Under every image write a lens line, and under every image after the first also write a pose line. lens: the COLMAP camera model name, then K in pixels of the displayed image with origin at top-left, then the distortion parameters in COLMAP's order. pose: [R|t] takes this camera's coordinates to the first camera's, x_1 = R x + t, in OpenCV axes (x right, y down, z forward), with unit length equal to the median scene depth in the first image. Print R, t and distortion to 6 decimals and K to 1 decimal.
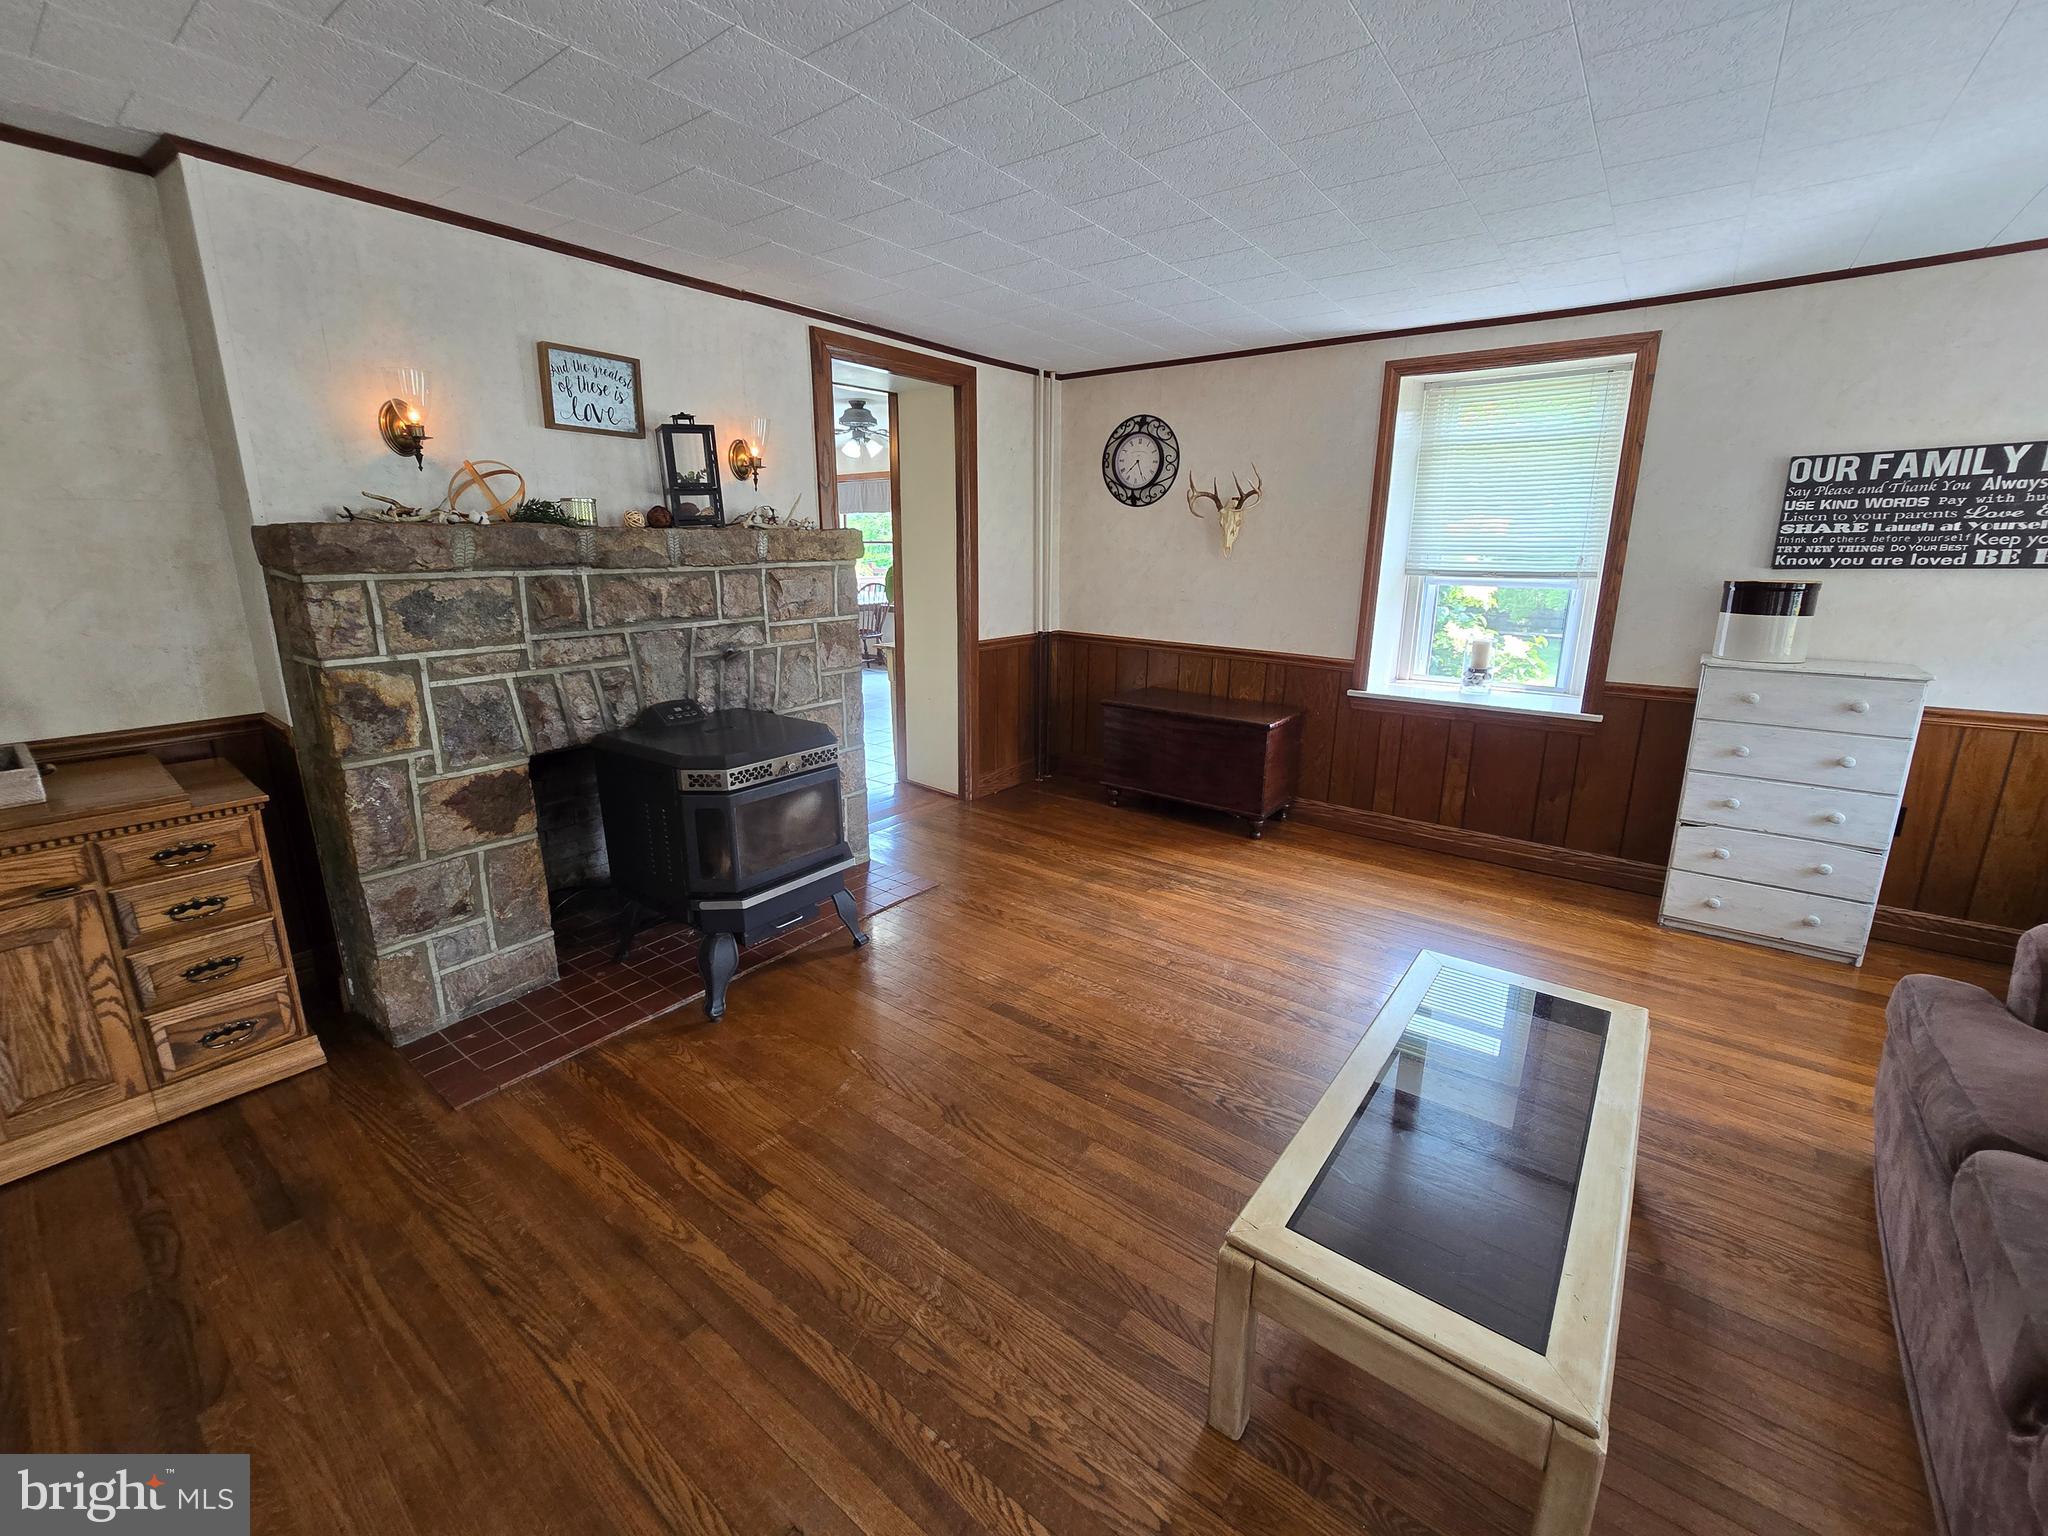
lens RADIAL K [[838.0, 0, 1018.3], [0, 838.0, 748.5], [0, 0, 1]] dist [-0.001233, -0.000624]
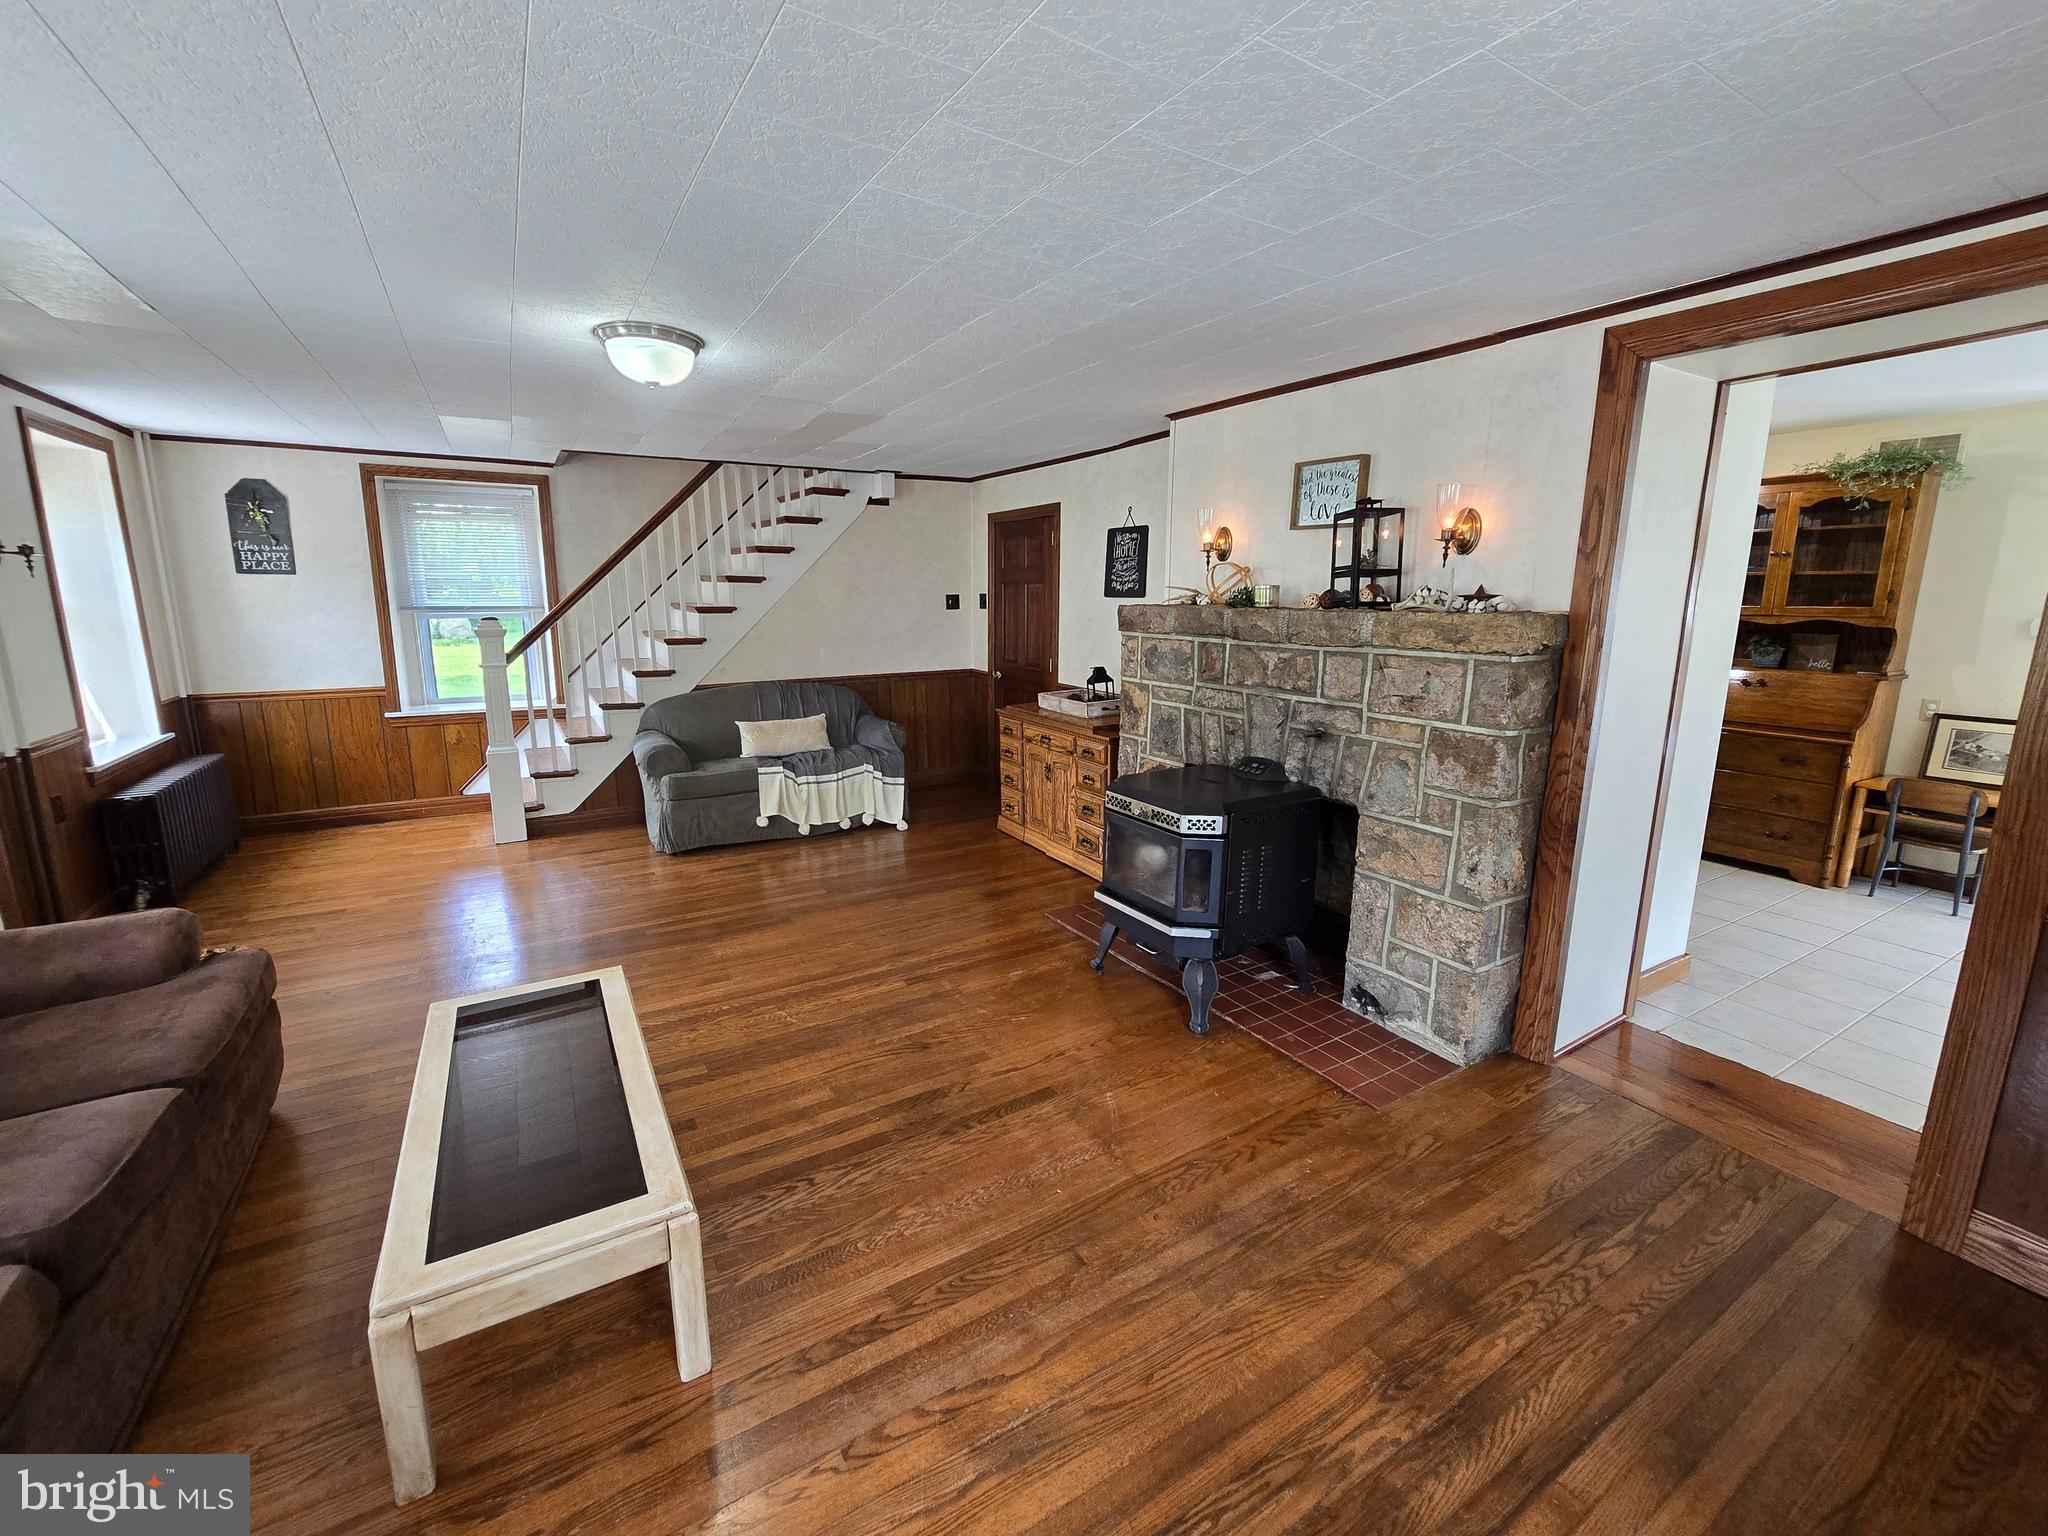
lens RADIAL K [[838.0, 0, 1018.3], [0, 838.0, 748.5], [0, 0, 1]] dist [-0.001233, -0.000624]
pose [[-0.357249, 0.166896, -0.918977, 0.794649], [-0.232127, 0.937171, 0.260439, -0.306269], [0.904705, 0.306361, -0.296062, 1.096987]]
